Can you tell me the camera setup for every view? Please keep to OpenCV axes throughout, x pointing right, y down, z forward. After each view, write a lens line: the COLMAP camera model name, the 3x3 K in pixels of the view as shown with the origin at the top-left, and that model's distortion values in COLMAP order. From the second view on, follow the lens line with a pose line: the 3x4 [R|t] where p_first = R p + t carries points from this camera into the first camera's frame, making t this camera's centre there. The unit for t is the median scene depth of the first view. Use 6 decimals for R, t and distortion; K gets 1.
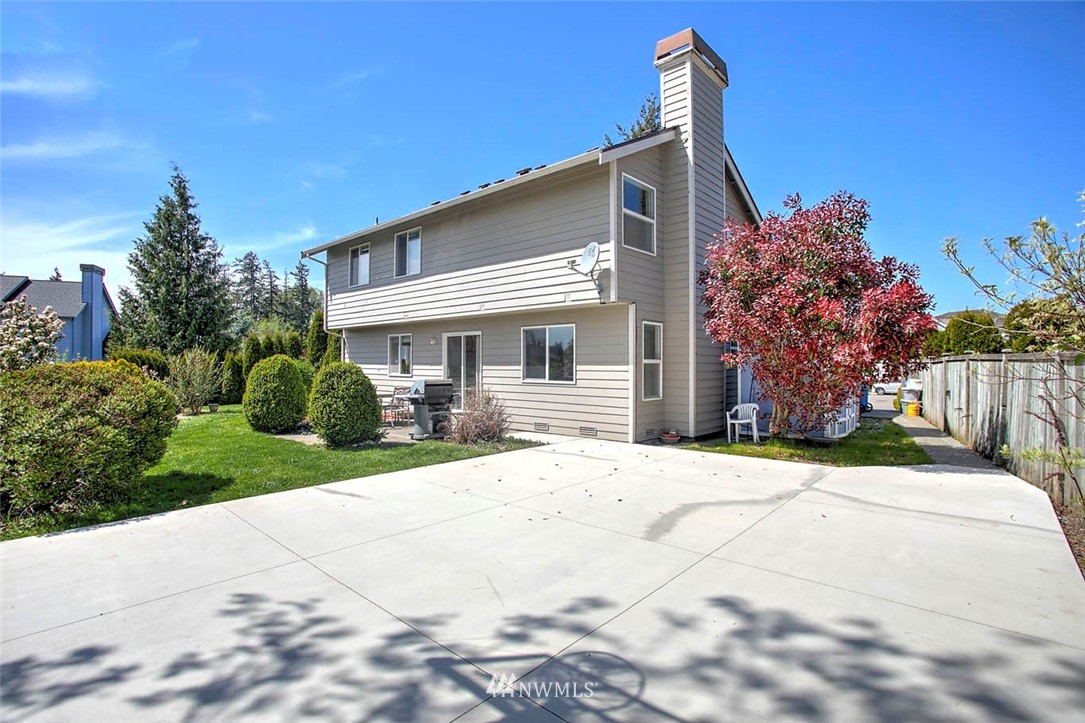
lens RADIAL K [[522.3, 0, 538.8], [0, 522.3, 364.5], [0, 0, 1]] dist [-0.055970, 0.019397]
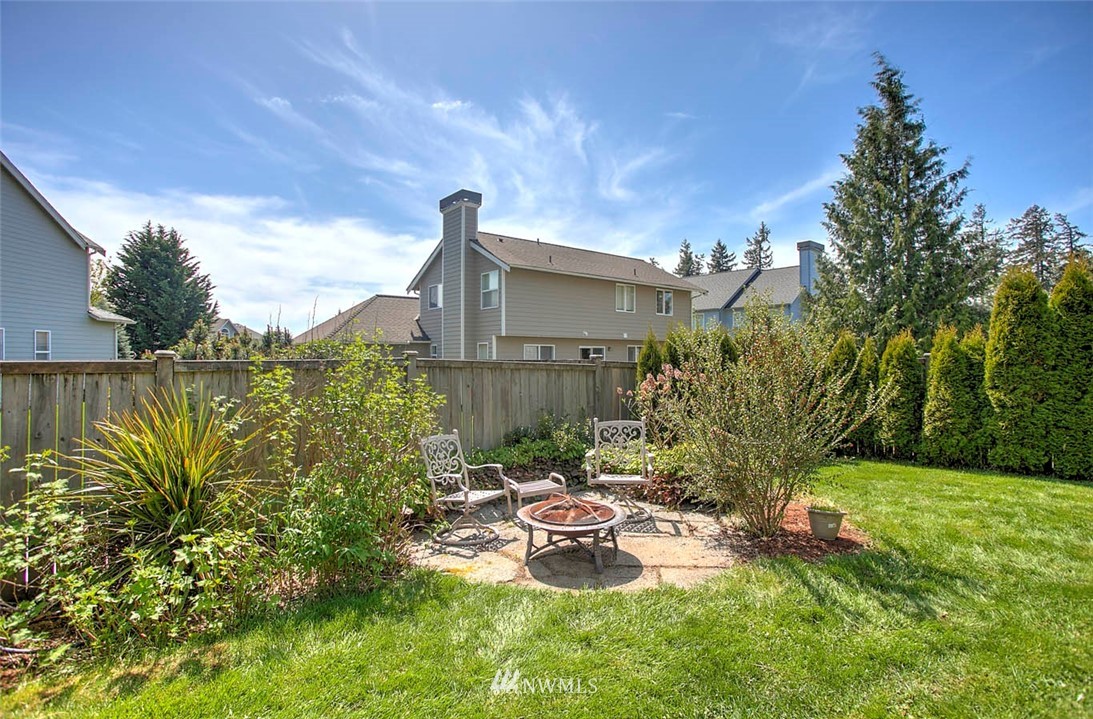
lens RADIAL K [[526.2, 0, 546.3], [0, 526.2, 358.2], [0, 0, 1]] dist [-0.055970, 0.019397]
pose [[0.284100, 0.001131, -0.958794, -0.394244], [0.000055, 0.999999, 0.001196, -0.000427], [0.958795, -0.000392, 0.284100, 0.753928]]
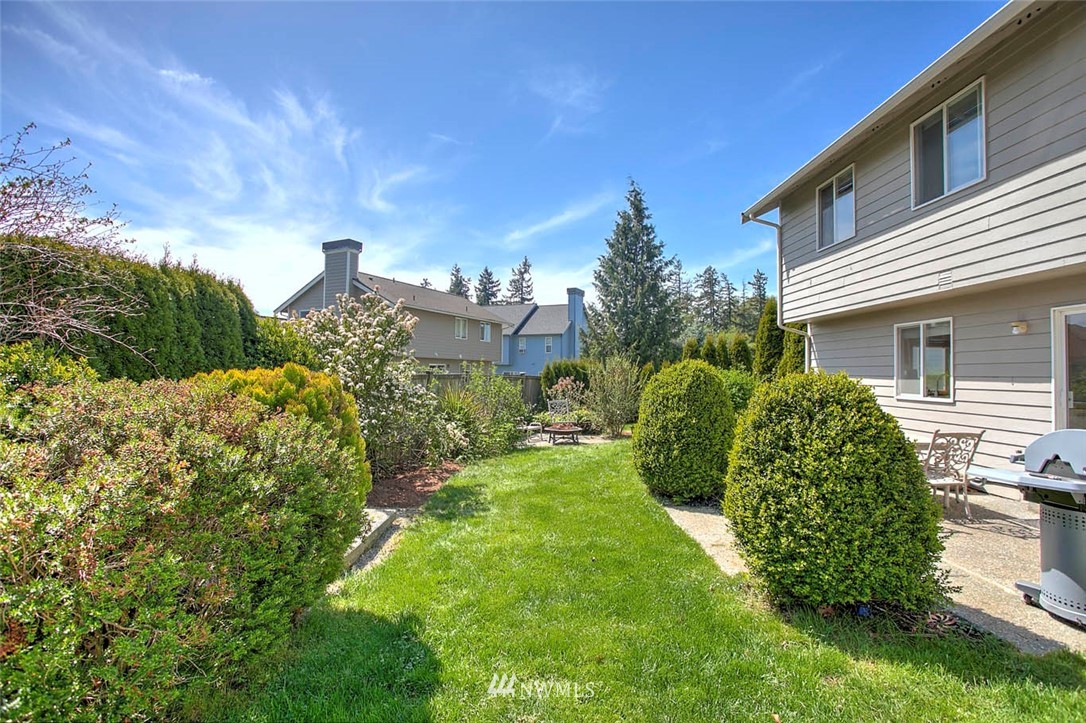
lens RADIAL K [[522.8, 0, 546.6], [0, 522.8, 367.8], [0, 0, 1]] dist [-0.055970, 0.019397]
pose [[0.680499, -0.001232, -0.732748, -0.132037], [-0.010025, 0.999889, -0.010991, -0.001498], [0.732680, 0.014825, 0.680411, 0.335457]]
